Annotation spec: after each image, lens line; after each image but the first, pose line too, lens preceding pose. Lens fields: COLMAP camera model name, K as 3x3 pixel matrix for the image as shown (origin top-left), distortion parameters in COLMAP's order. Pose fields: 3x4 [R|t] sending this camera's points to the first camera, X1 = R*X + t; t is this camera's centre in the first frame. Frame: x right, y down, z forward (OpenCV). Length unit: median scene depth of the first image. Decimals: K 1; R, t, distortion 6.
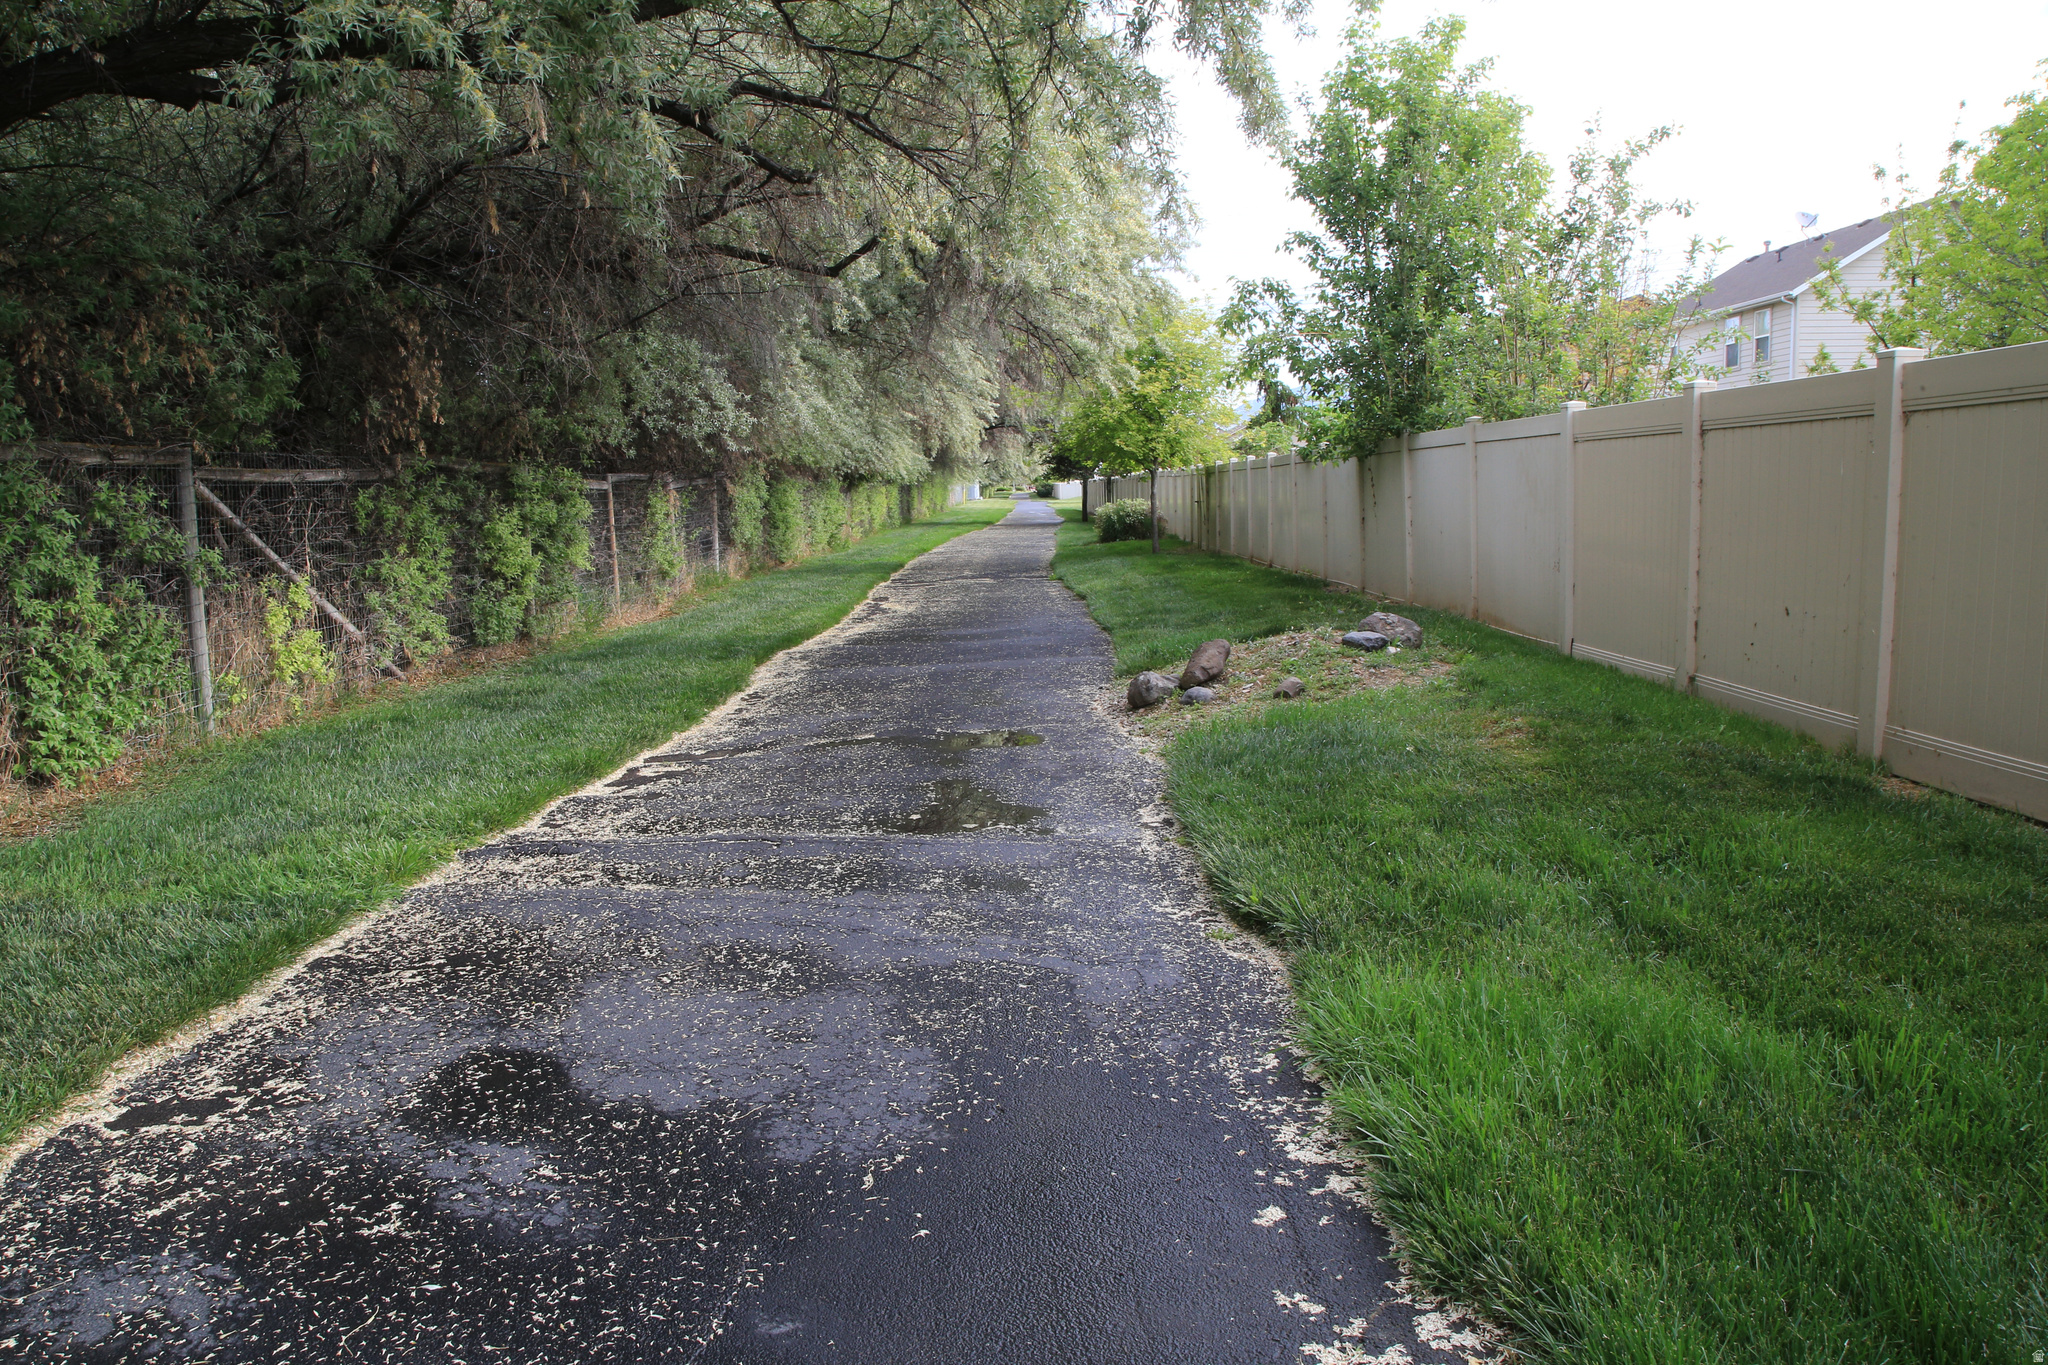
lens RADIAL K [[1462.3, 0, 1025.0], [0, 1462.3, 686.7], [0, 0, 1]] dist [-0.092049, -0.001568]
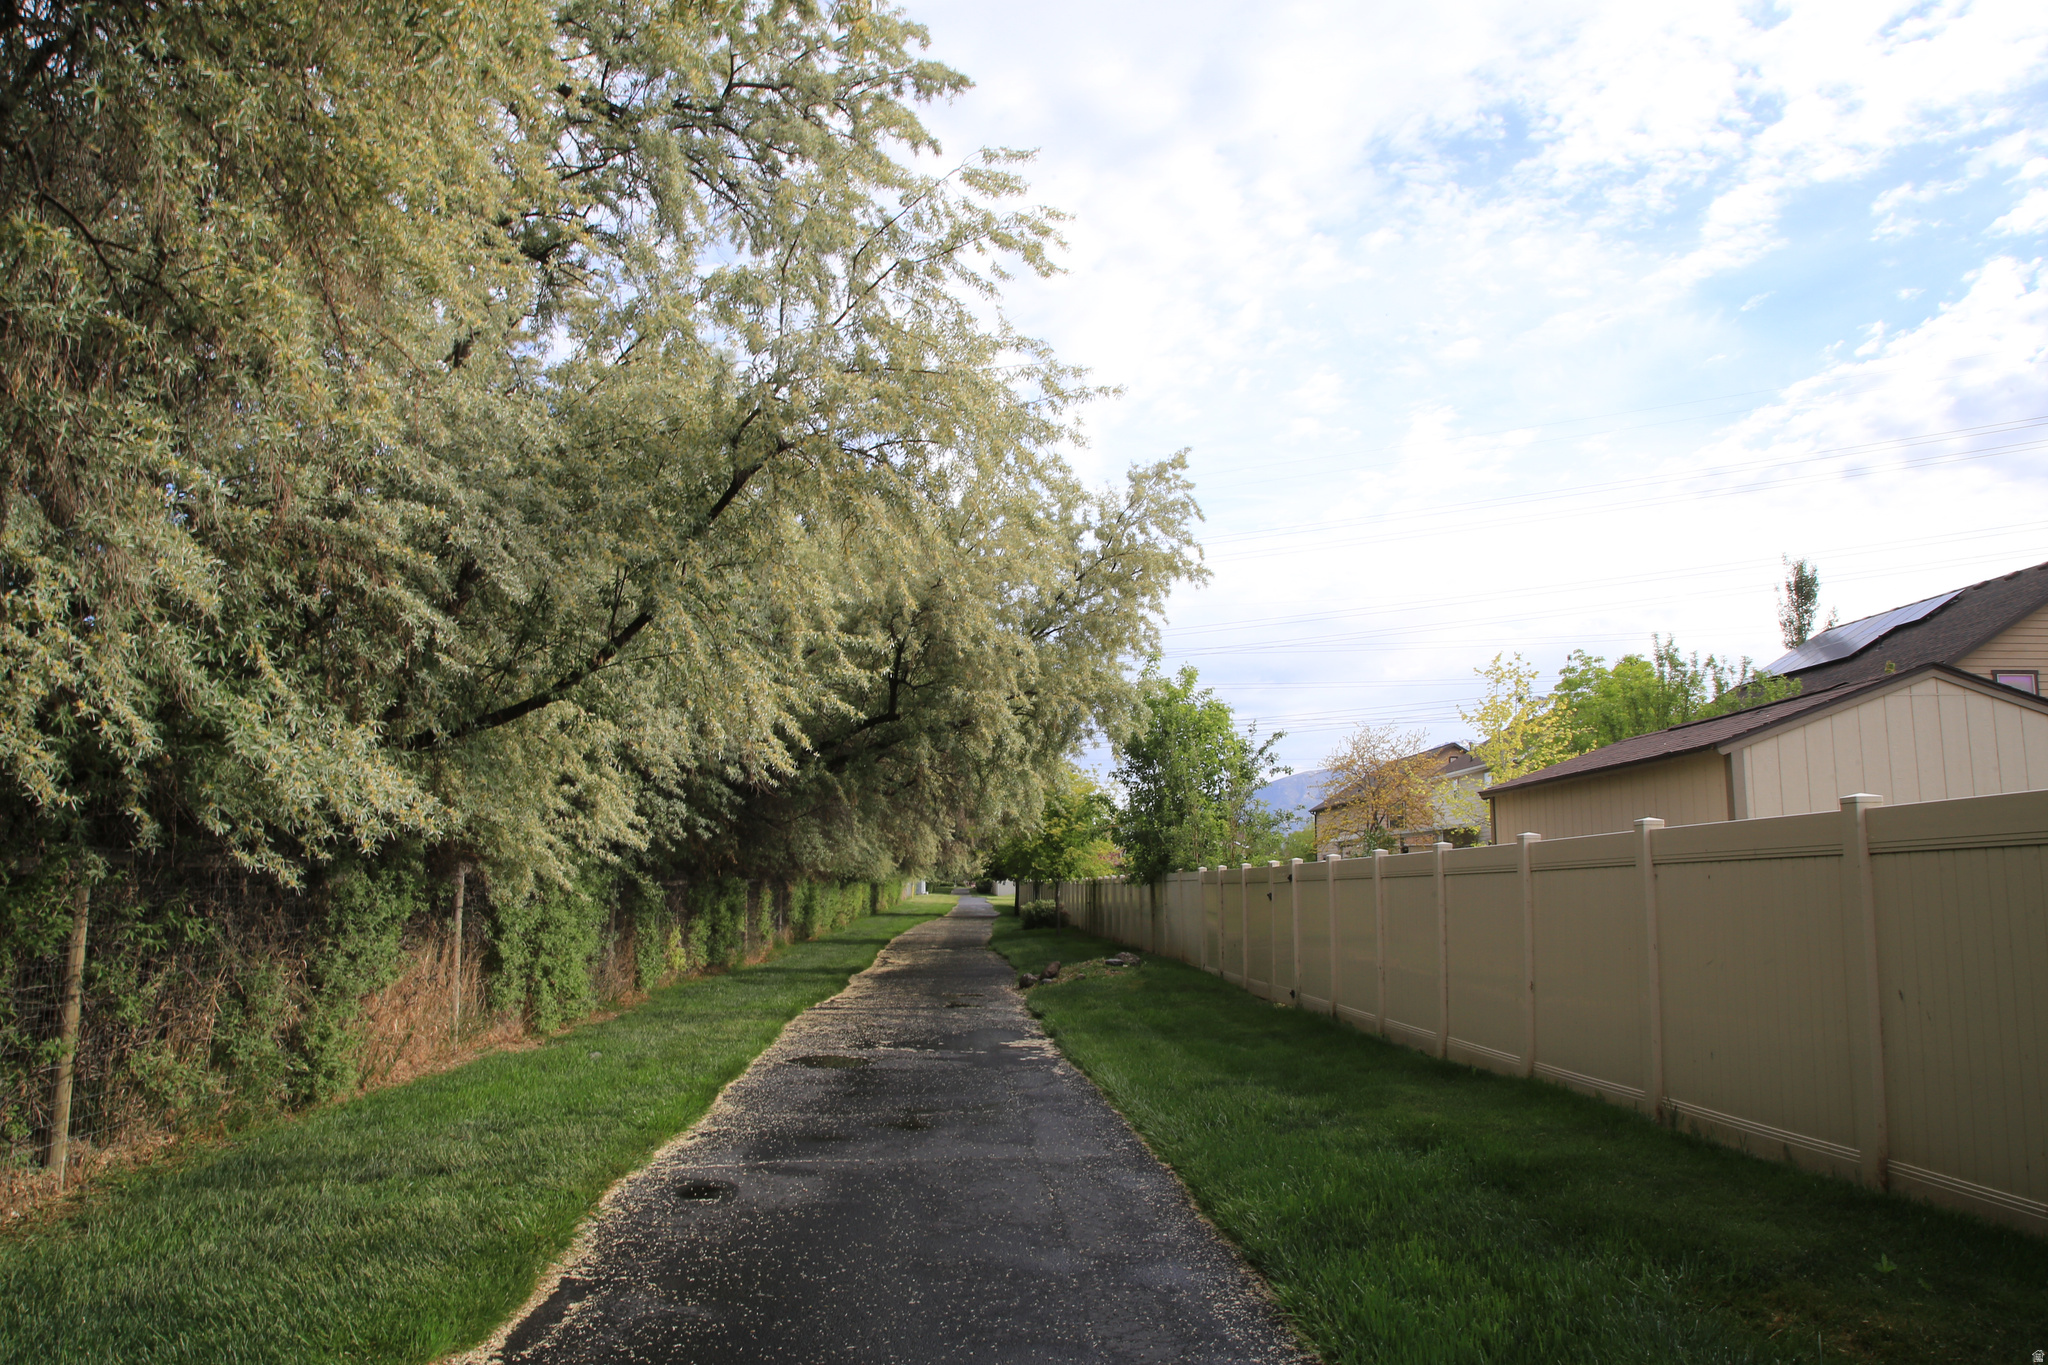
lens RADIAL K [[1462.3, 0, 1026.8], [0, 1462.3, 686.9], [0, 0, 1]] dist [-0.092049, -0.001568]
pose [[0.998761, 0.030541, 0.039299, -0.010847], [-0.019006, 0.963790, -0.265983, 0.065578], [-0.046000, 0.264906, 0.963176, -0.555858]]
